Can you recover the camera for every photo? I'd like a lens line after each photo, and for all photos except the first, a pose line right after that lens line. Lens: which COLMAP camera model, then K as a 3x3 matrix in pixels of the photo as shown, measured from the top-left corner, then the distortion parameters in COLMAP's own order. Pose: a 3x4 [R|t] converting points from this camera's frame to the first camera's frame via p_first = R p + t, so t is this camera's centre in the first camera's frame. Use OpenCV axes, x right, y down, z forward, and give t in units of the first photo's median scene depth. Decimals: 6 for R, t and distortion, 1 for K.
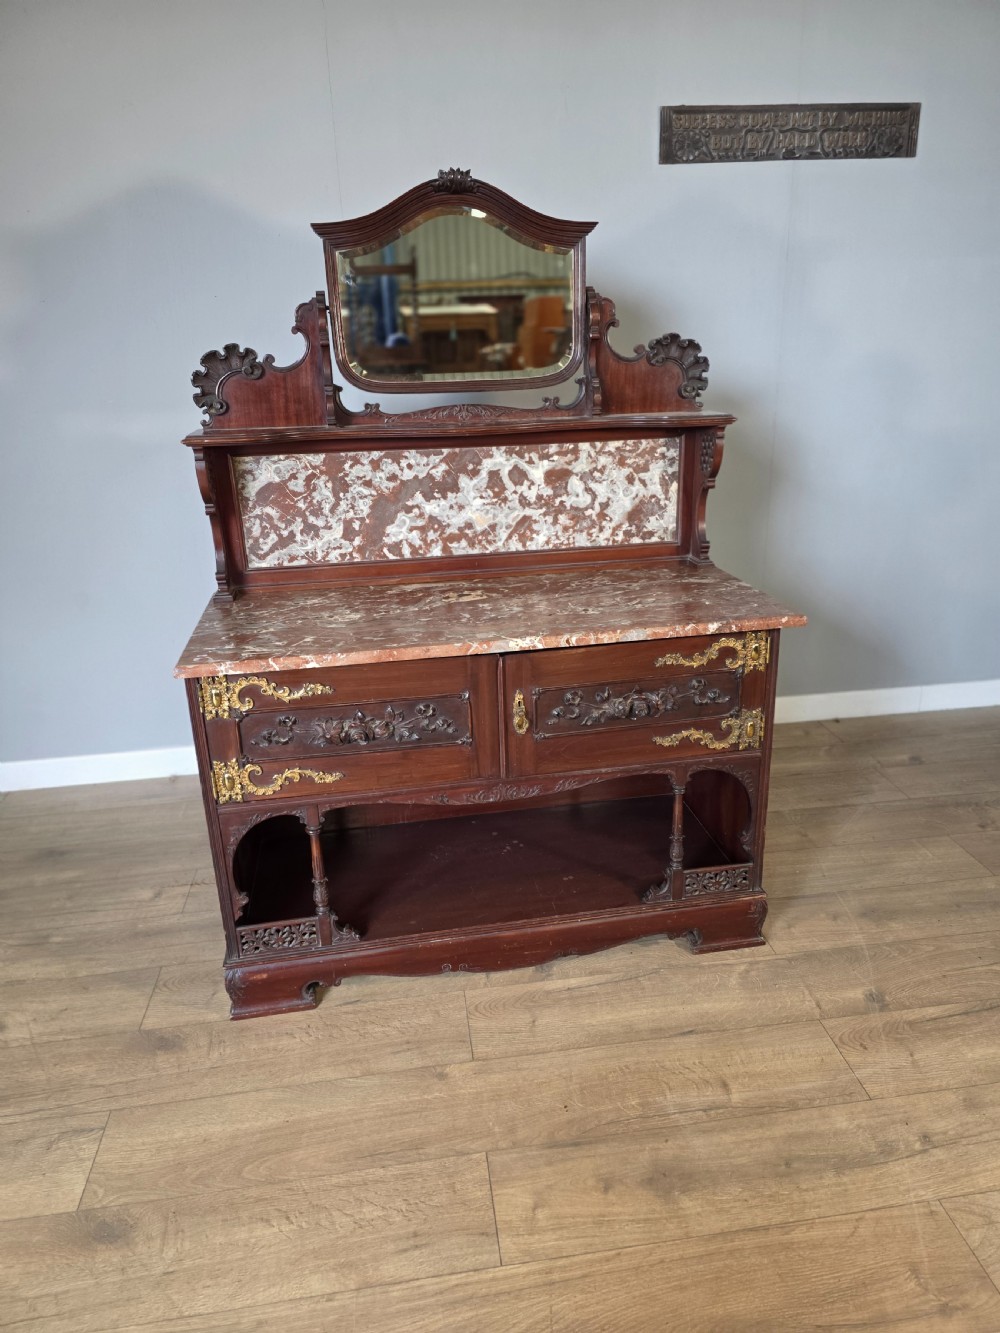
lens RADIAL K [[902.3, 0, 516.9], [0, 902.3, 664.8], [0, 0, 1]] dist [0.067344, -0.078317]
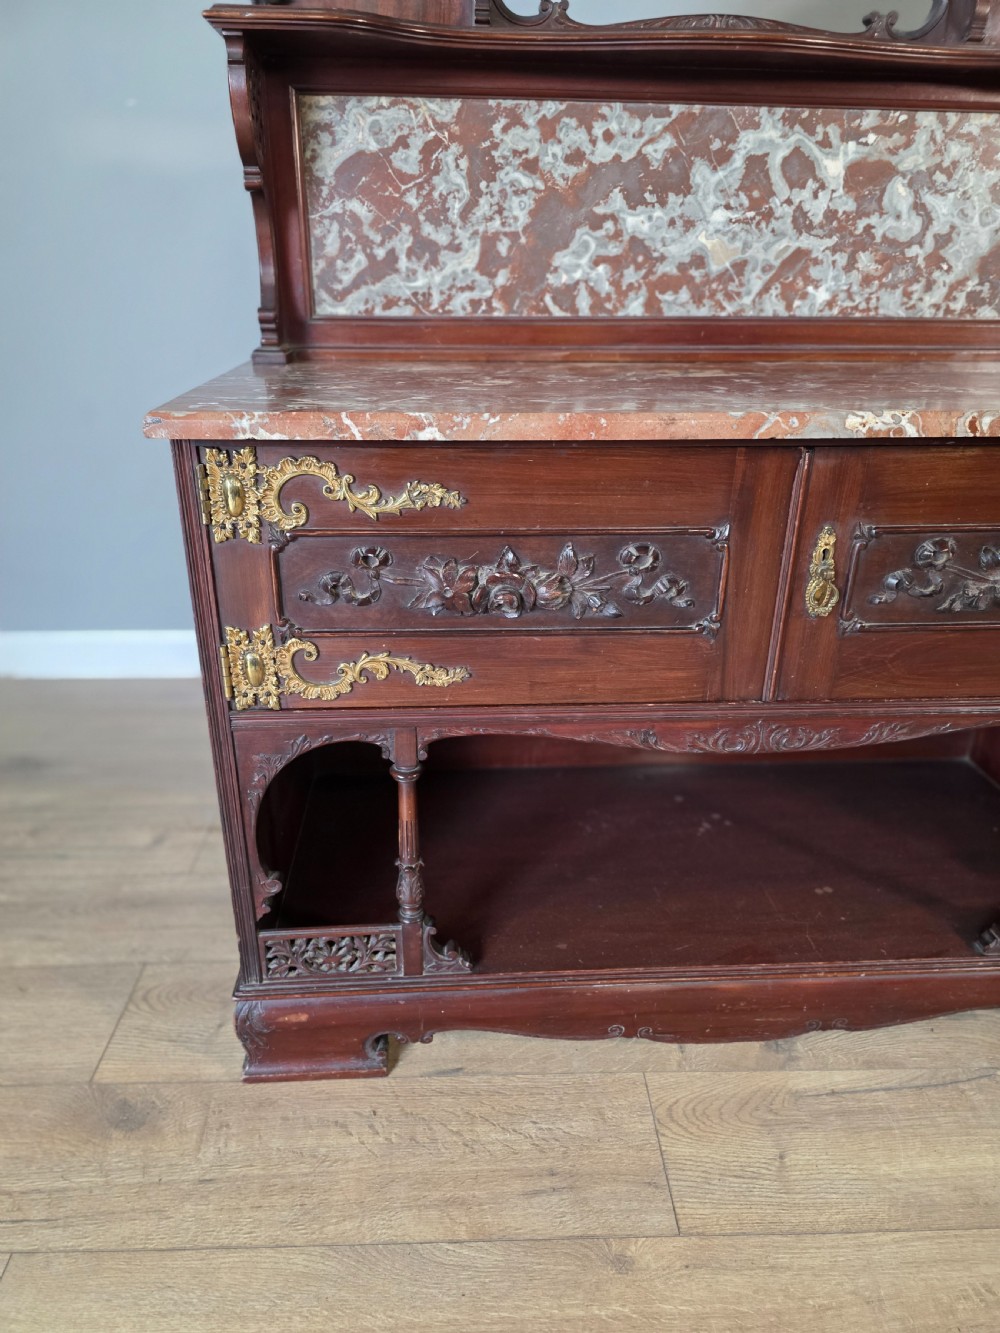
lens RADIAL K [[902.3, 0, 493.4], [0, 902.3, 668.6], [0, 0, 1]] dist [0.067344, -0.078317]
pose [[0.992846, 0.077479, -0.090851, -0.111587], [-0.070647, 0.994591, 0.076146, 0.065983], [0.096259, -0.069183, 0.992949, 0.414993]]
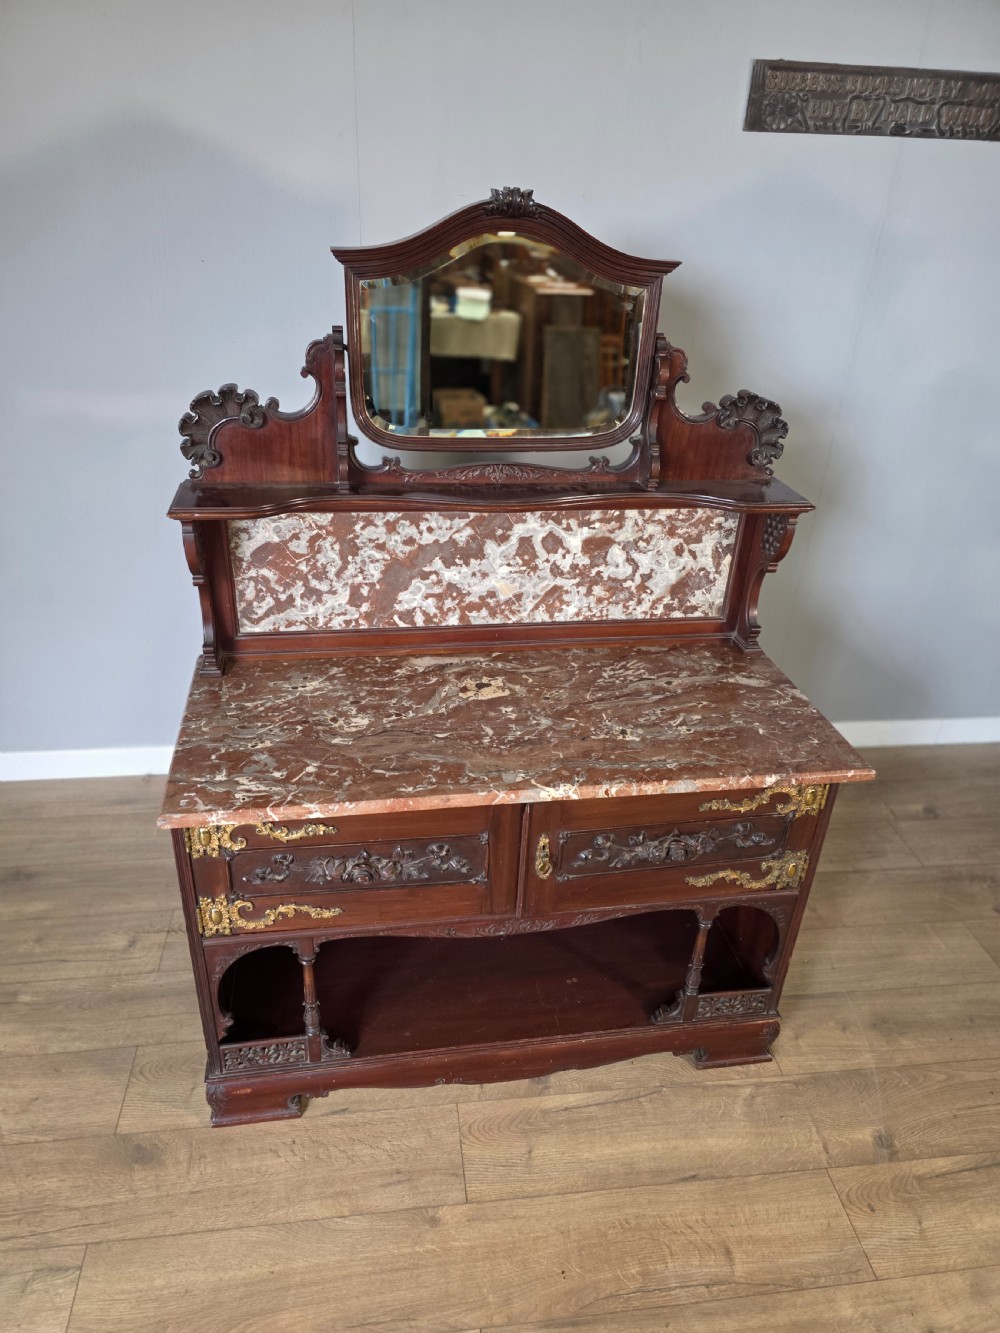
lens RADIAL K [[902.3, 0, 496.0], [0, 902.3, 676.7], [0, 0, 1]] dist [0.067344, -0.078317]
pose [[0.997413, 0.068703, 0.021149, -0.063894], [-0.071277, 0.983371, 0.167039, -0.228427], [-0.009322, -0.168114, 0.985723, 0.125644]]
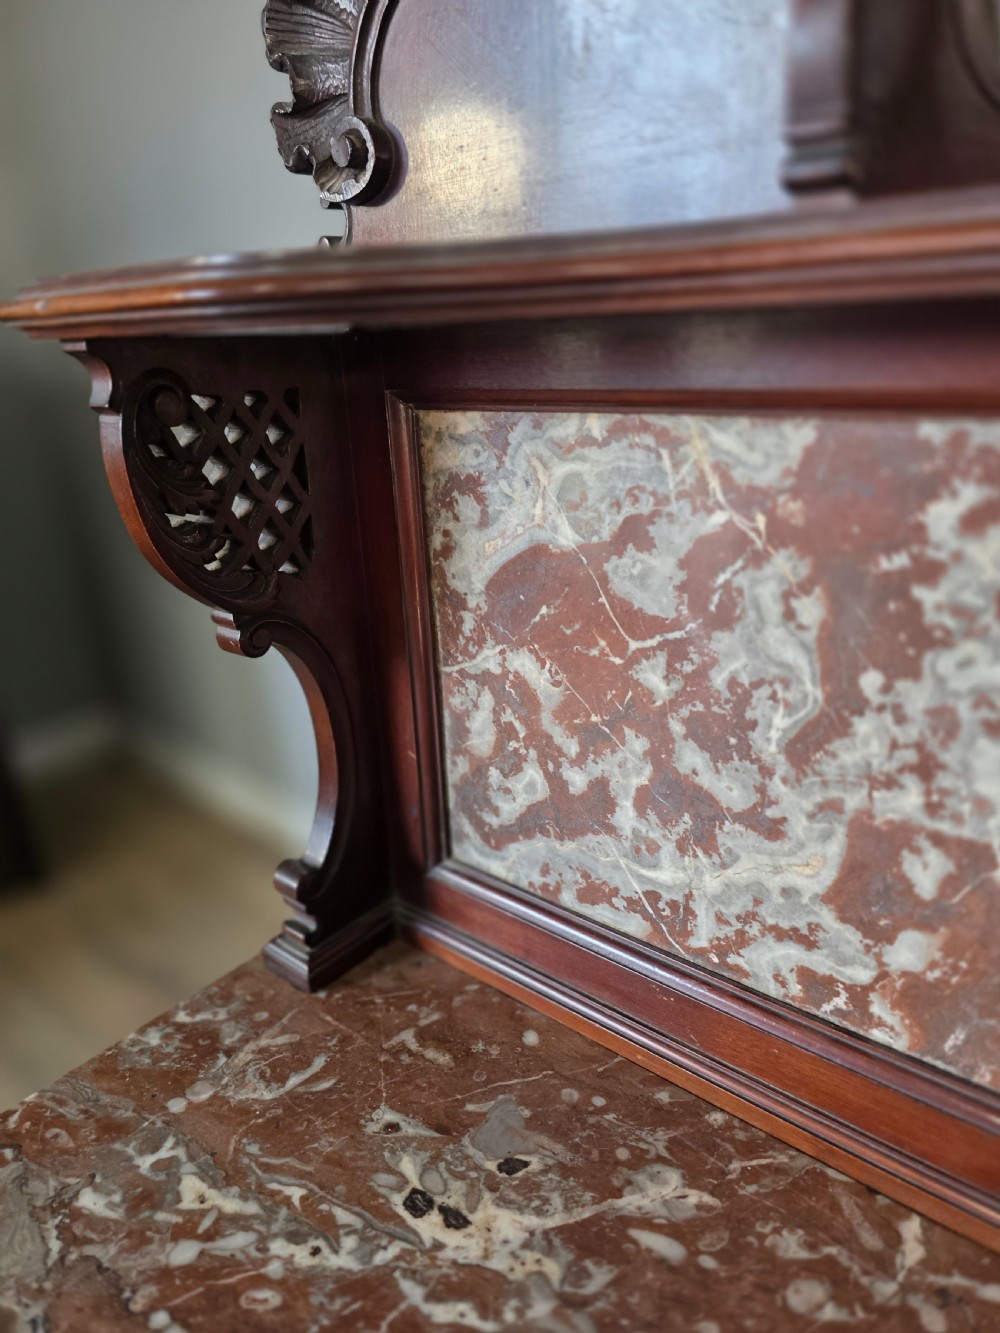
lens RADIAL K [[902.3, 0, 517.3], [0, 902.3, 665.2], [0, 0, 1]] dist [0.067344, -0.078317]
pose [[0.648274, 0.260219, -0.715561, -0.117633], [-0.233153, 0.962485, 0.138787, -0.196421], [0.724832, 0.076863, 0.684625, 0.835204]]
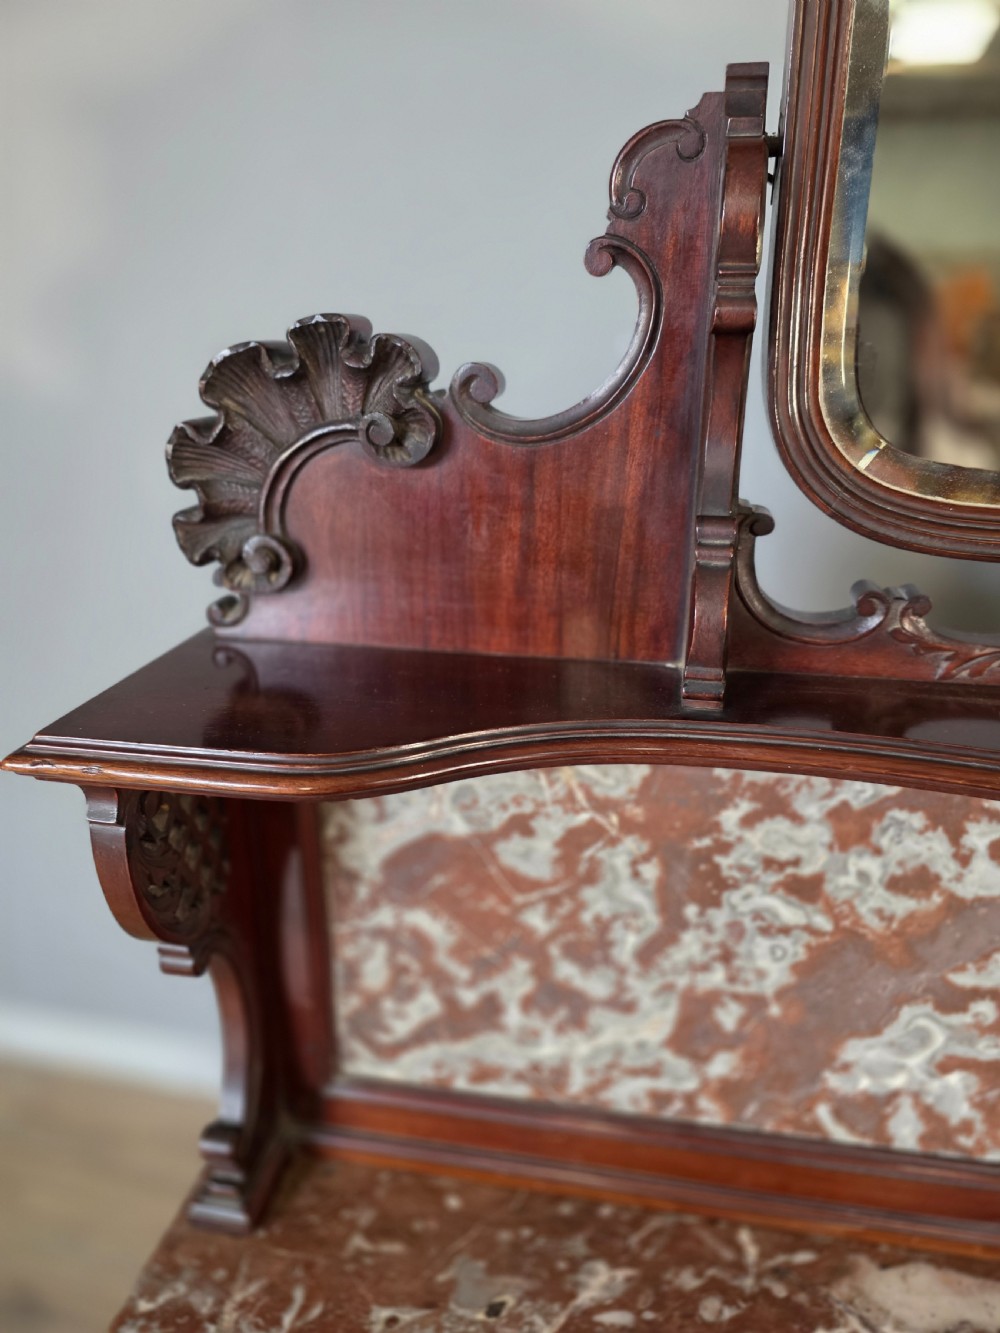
lens RADIAL K [[902.3, 0, 498.3], [0, 902.3, 674.6], [0, 0, 1]] dist [0.067344, -0.078317]
pose [[0.935518, 0.143078, -0.323009, -0.169394], [-0.137768, 0.989682, 0.039372, -0.254109], [0.325309, 0.007667, 0.945577, 0.731736]]
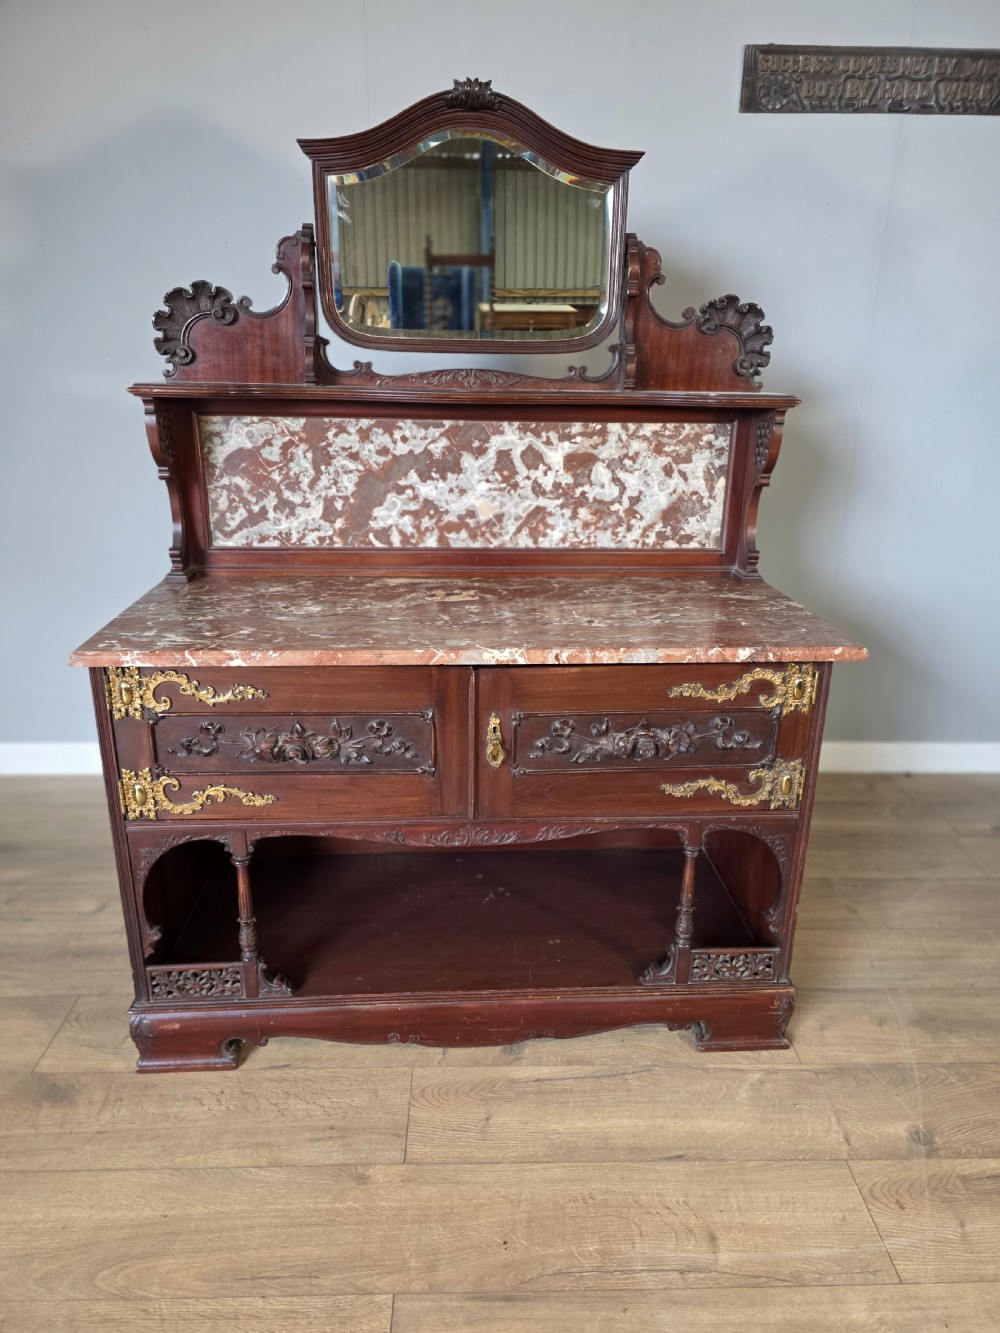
lens RADIAL K [[902.3, 0, 508.9], [0, 902.3, 672.2], [0, 0, 1]] dist [0.067344, -0.078317]
pose [[0.993073, 0.076265, -0.089386, 0.071539], [-0.076819, 0.997041, -0.002770, -0.006194], [0.088910, 0.009618, 0.995993, 0.162785]]
